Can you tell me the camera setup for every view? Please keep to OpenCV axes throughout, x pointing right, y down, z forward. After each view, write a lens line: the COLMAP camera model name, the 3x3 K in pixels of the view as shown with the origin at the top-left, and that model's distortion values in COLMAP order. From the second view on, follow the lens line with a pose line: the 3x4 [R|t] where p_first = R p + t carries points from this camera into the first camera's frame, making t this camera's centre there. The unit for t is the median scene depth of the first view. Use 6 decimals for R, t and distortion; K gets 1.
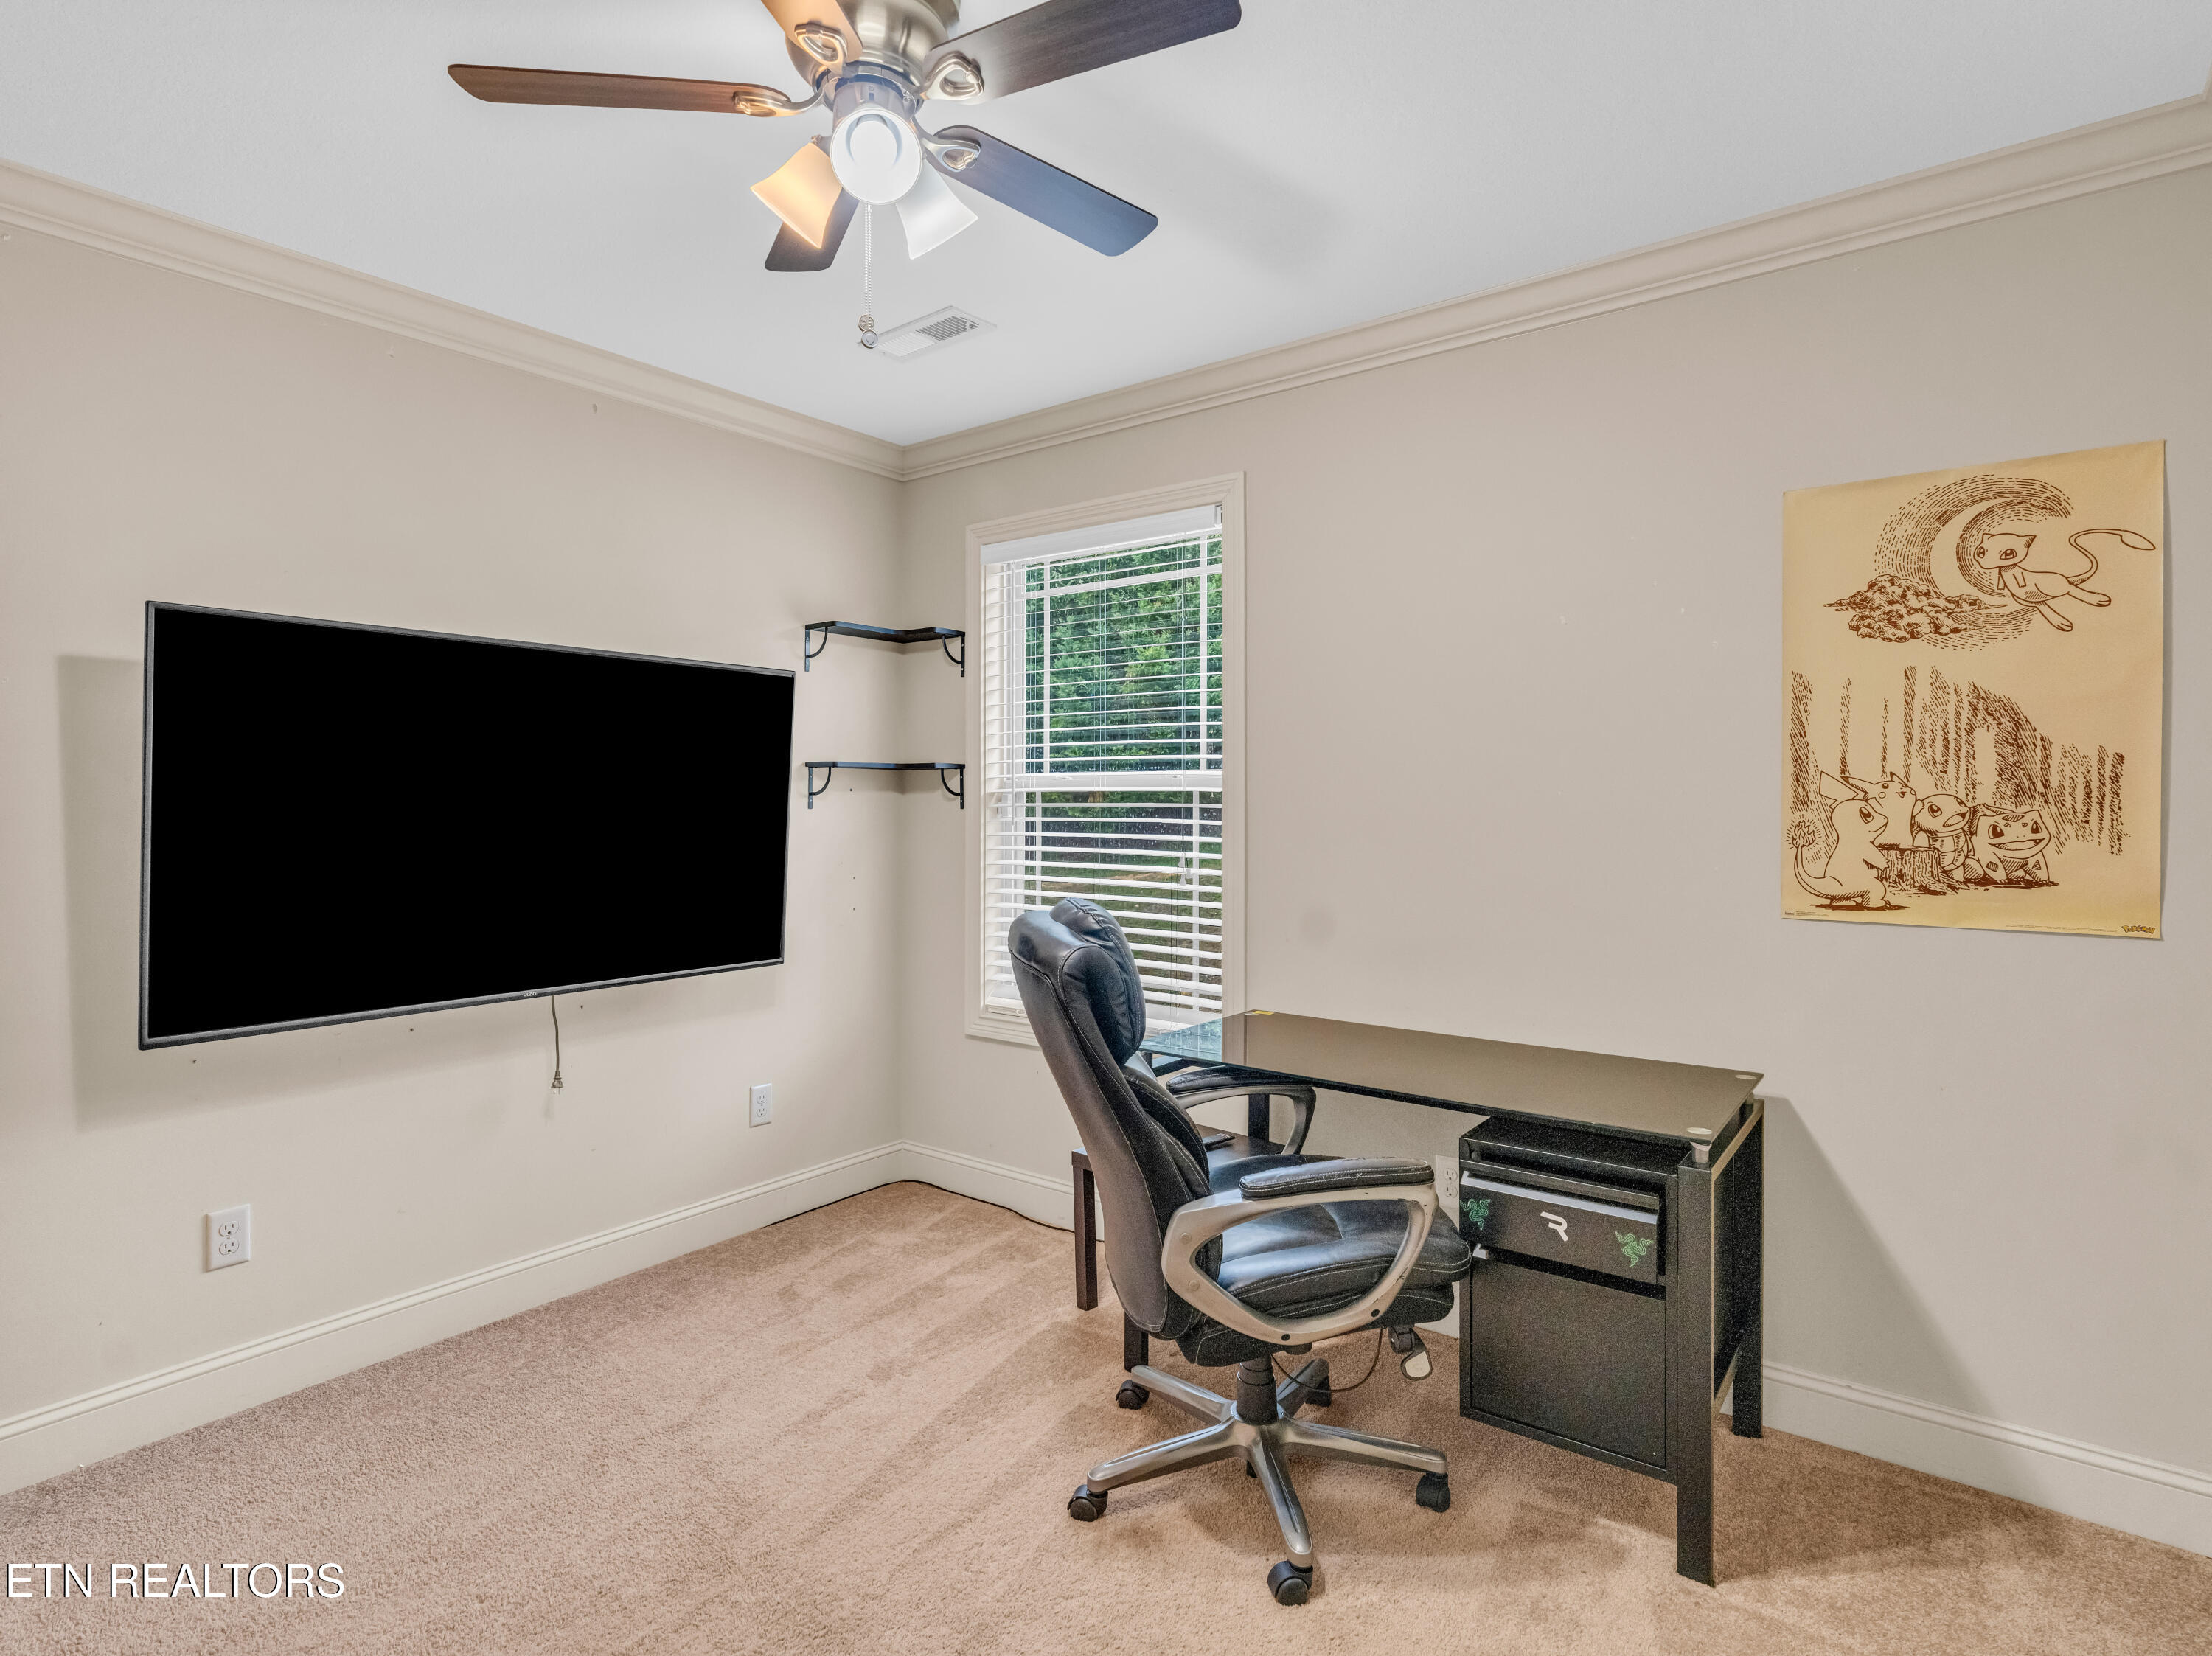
lens RADIAL K [[1131.7, 0, 1107.1], [0, 1131.7, 817.1], [0, 0, 1]] dist [-0.003739, -0.000332]
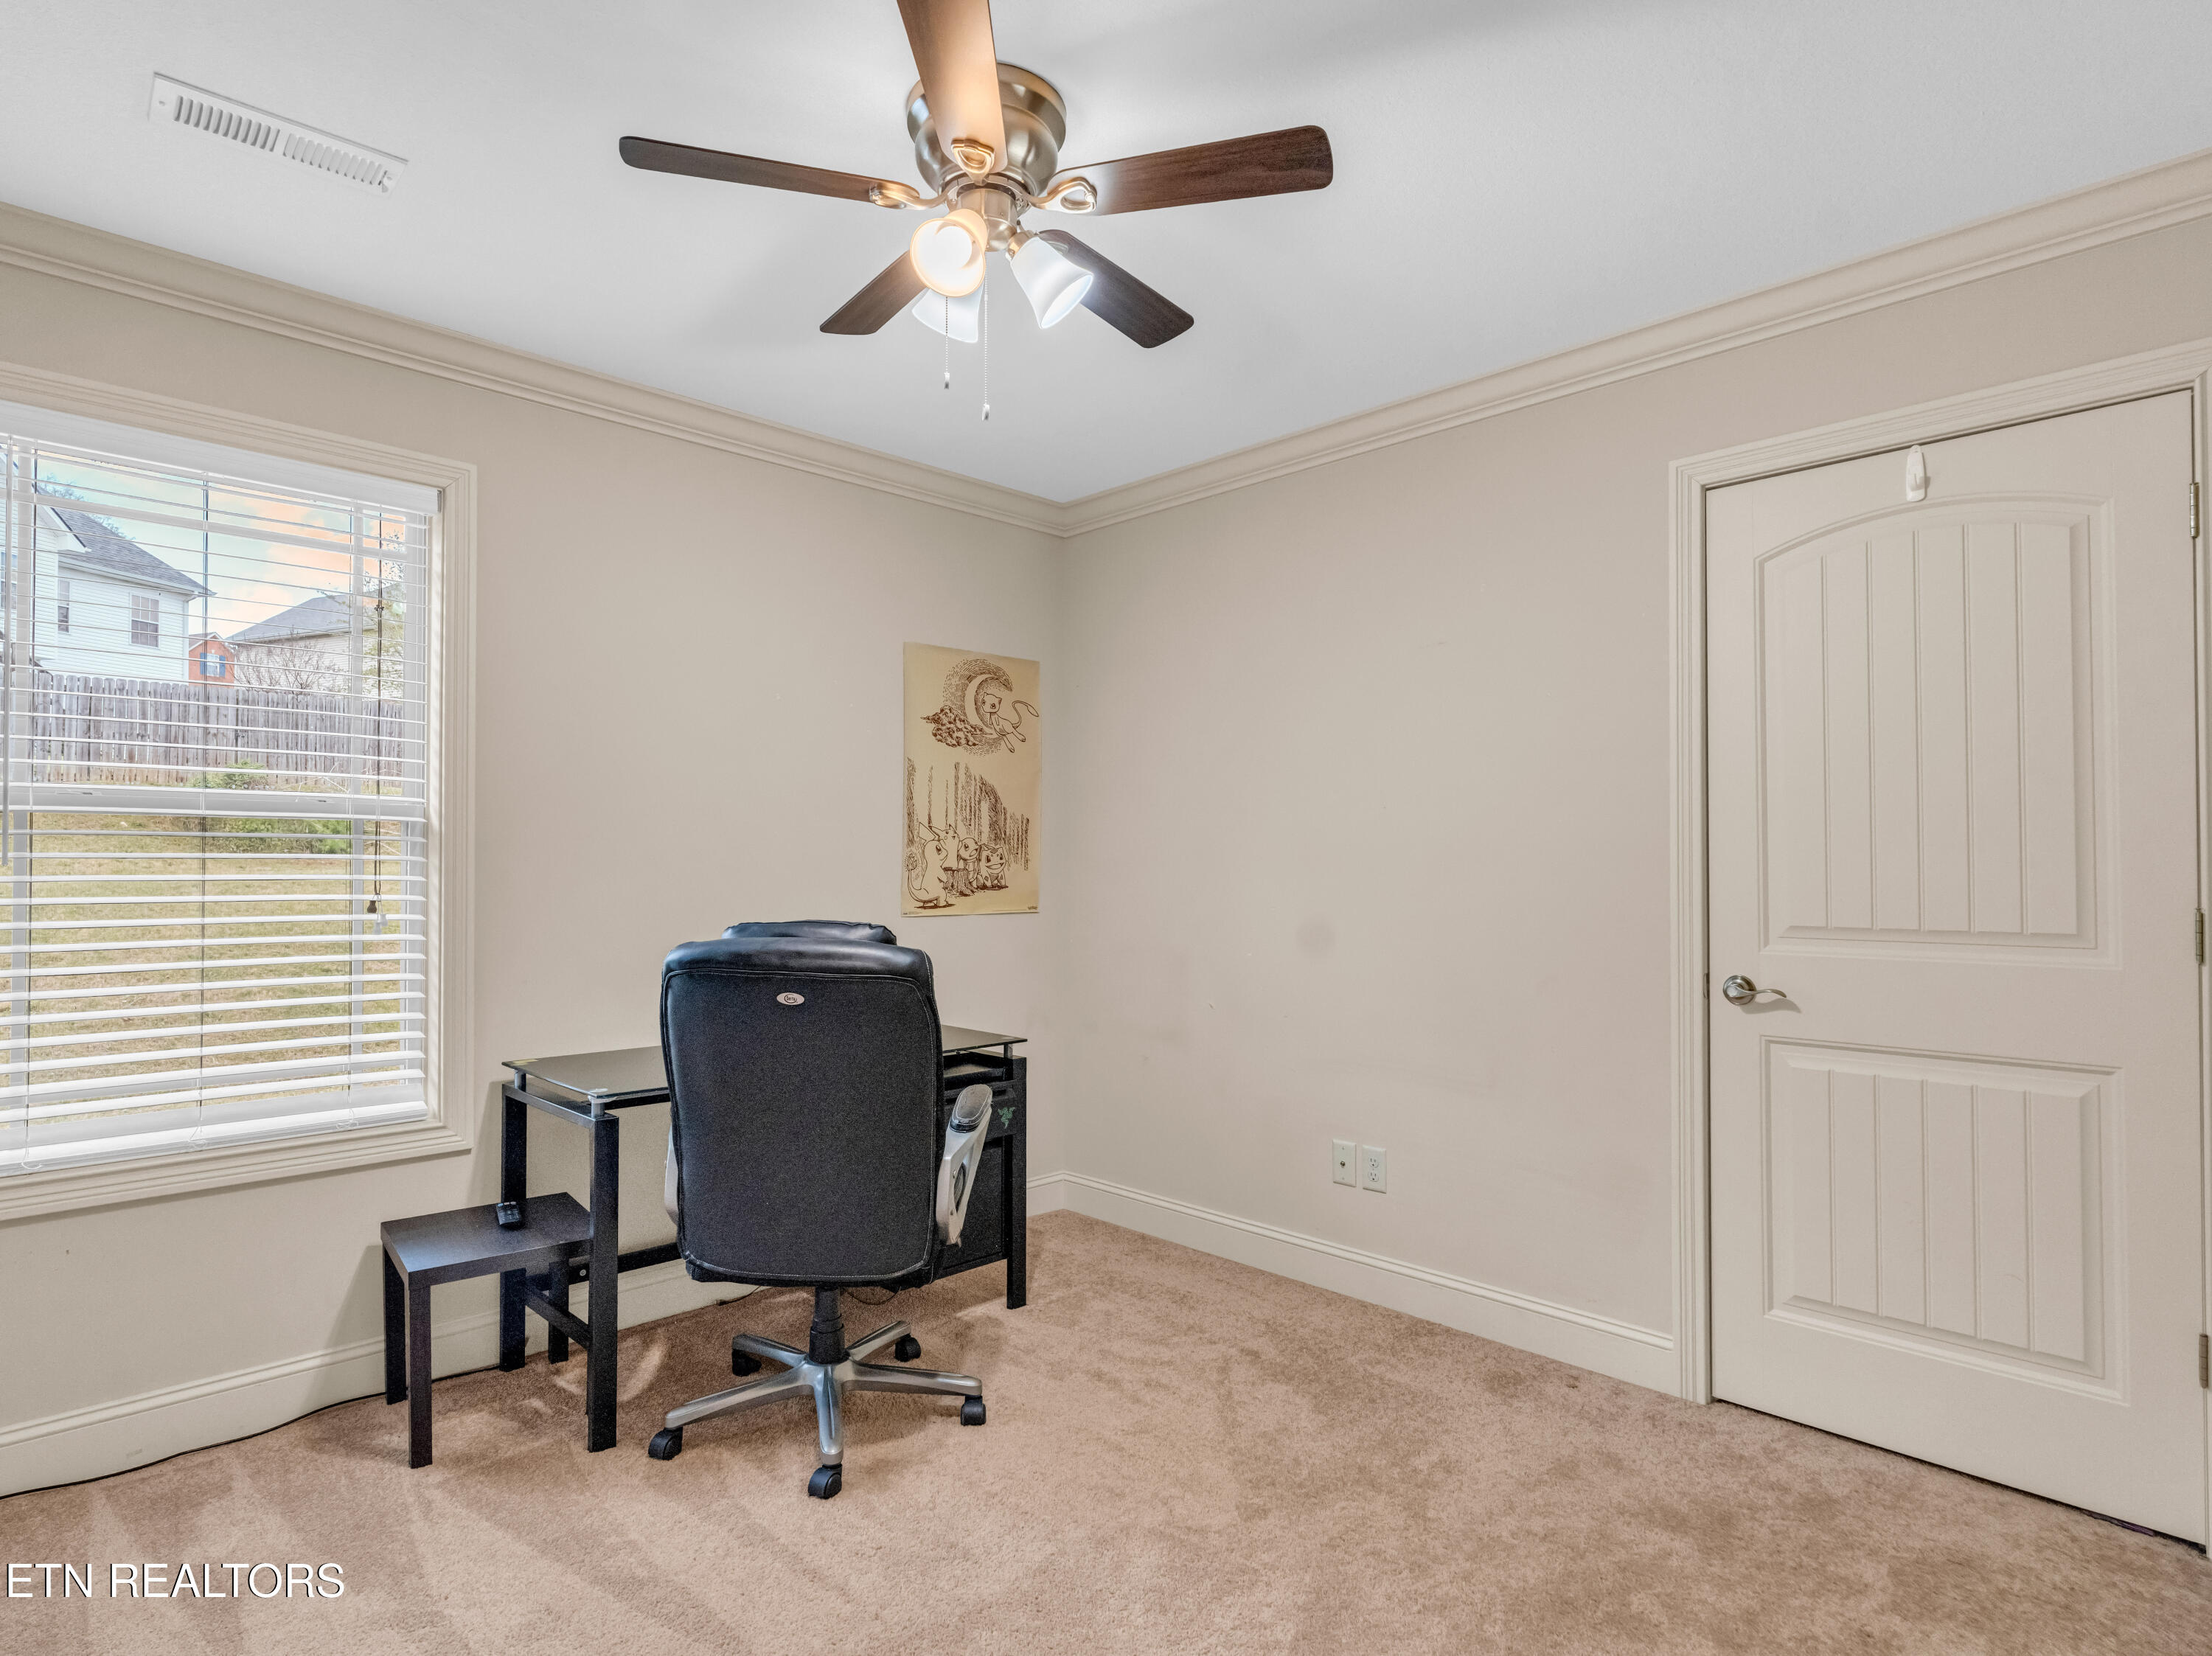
lens RADIAL K [[1207.6, 0, 1106.9], [0, 1207.6, 838.8], [0, 0, 1]] dist [0.002442, 0.000647]
pose [[0.139224, 0.014549, 0.990154, -1.057429], [0.007098, 0.999852, -0.015690, 0.011648], [-0.990235, 0.009212, 0.139100, 0.531074]]
